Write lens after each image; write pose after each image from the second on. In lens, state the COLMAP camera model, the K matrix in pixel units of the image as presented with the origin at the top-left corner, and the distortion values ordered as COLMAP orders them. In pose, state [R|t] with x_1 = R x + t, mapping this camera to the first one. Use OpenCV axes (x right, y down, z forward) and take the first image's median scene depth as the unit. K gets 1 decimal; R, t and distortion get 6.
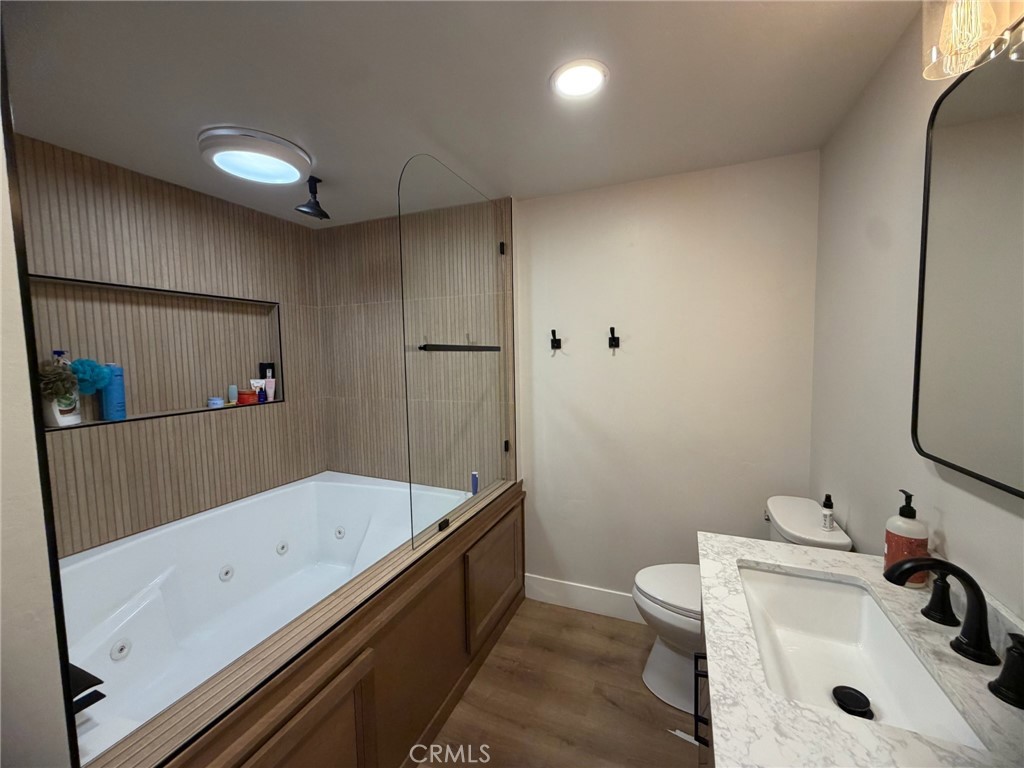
lens RADIAL K [[410.3, 0, 512.6], [0, 410.3, 383.6], [0, 0, 1]] dist [0.003233, -0.000715]
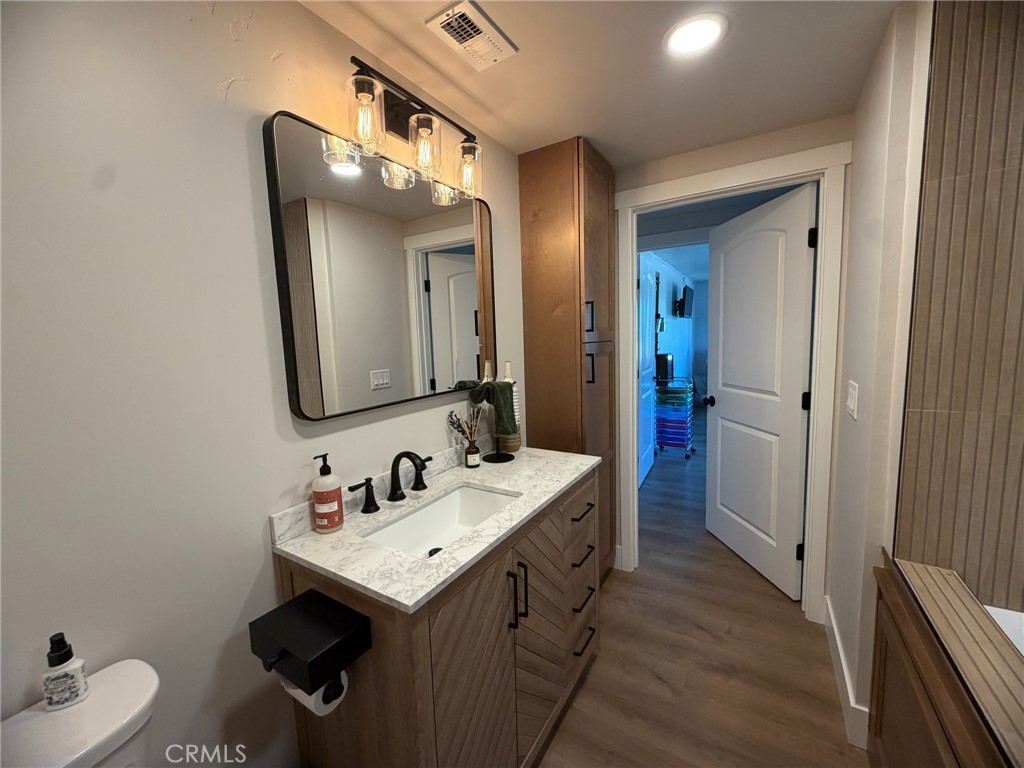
lens RADIAL K [[410.3, 0, 511.2], [0, 410.3, 382.8], [0, 0, 1]] dist [0.003233, -0.000715]
pose [[-0.986259, 0.028504, 0.162731, 0.210200], [0.057831, 0.982248, 0.178447, -0.098192], [-0.154756, 0.185406, -0.970399, 1.768417]]
